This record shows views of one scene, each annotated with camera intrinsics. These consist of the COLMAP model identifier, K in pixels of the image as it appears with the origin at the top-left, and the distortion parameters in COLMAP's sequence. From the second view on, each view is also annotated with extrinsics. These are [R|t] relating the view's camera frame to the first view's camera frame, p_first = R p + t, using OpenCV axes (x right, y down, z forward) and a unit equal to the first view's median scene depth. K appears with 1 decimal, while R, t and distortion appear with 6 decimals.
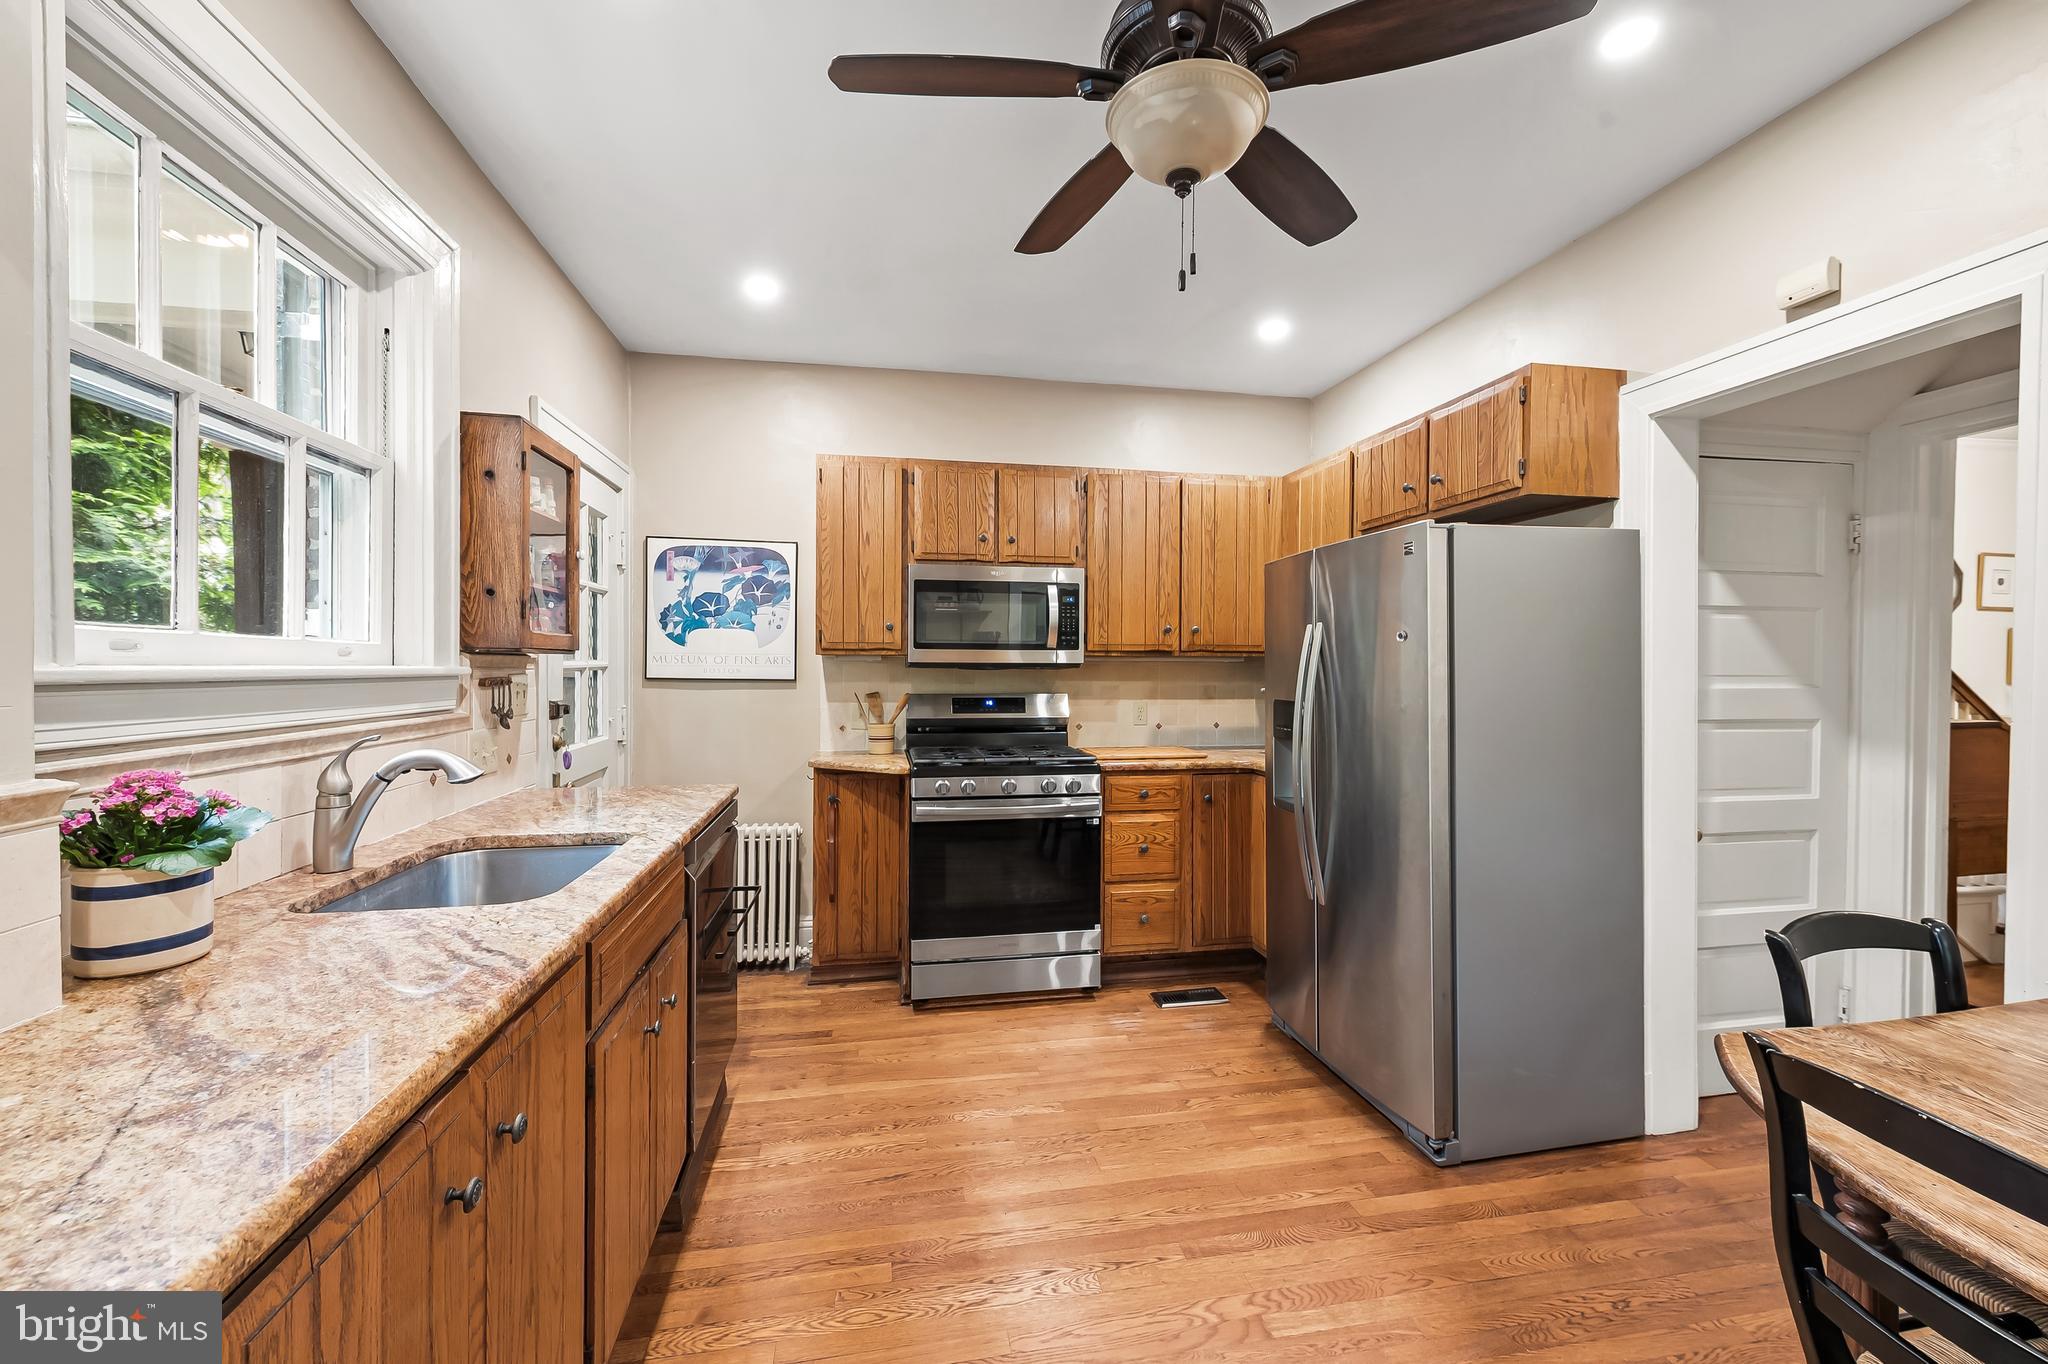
lens RADIAL K [[809.3, 0, 1041.5], [0, 809.3, 672.2], [0, 0, 1]] dist [0.007198, -0.001686]
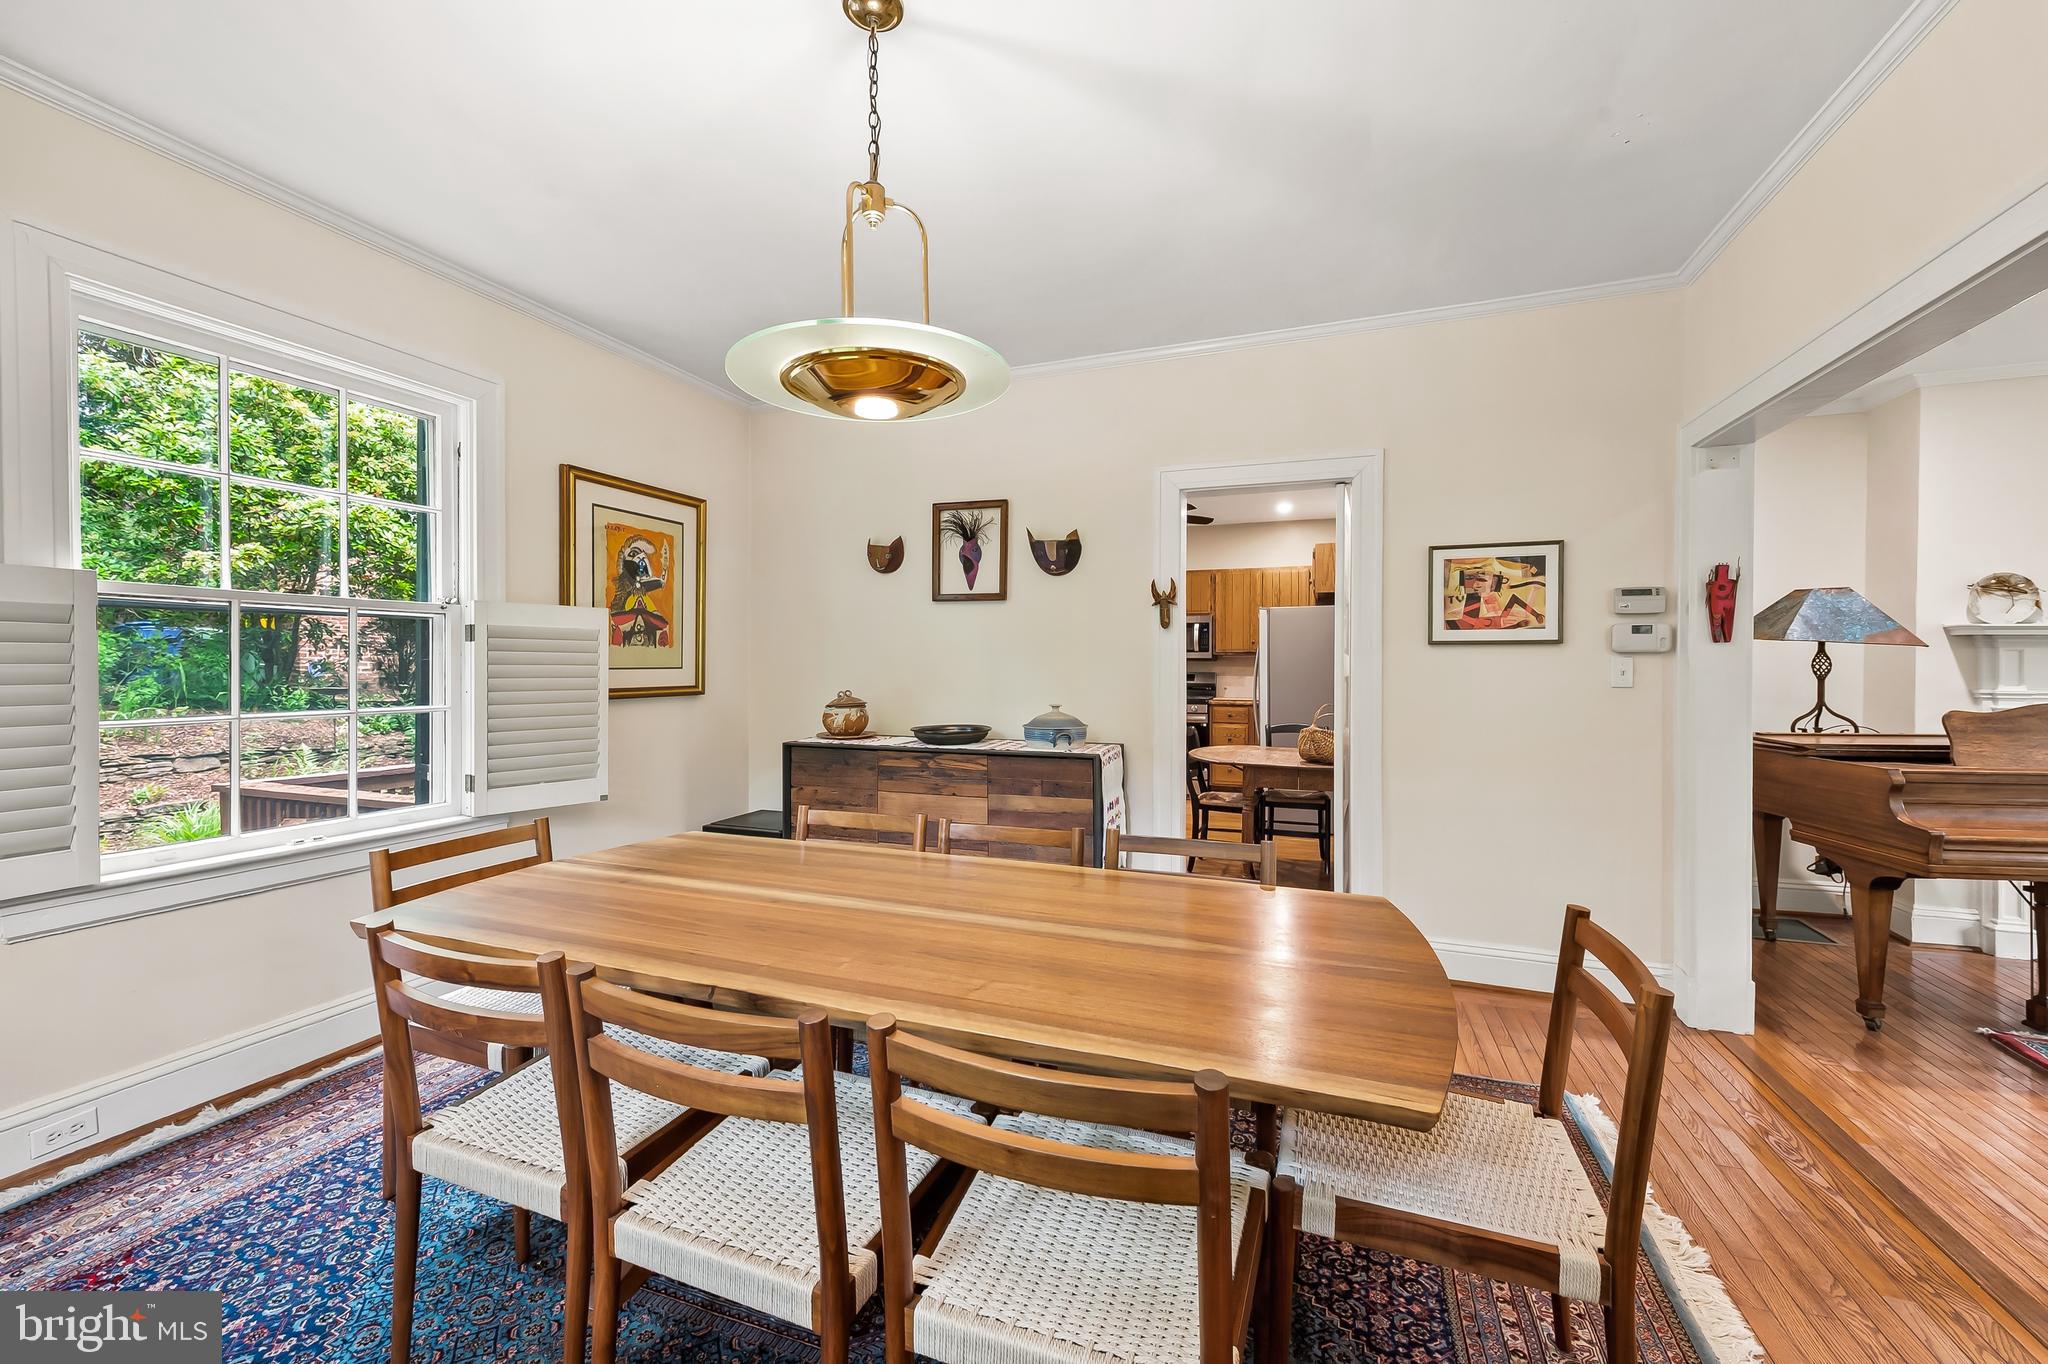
lens RADIAL K [[809.3, 0, 1017.2], [0, 809.3, 666.6], [0, 0, 1]] dist [0.007198, -0.001686]
pose [[0.845319, 0.001233, -0.534261, 0.825853], [-0.004805, 0.999974, -0.005295, 0.028290], [0.534241, 0.007043, 0.845303, -1.222645]]
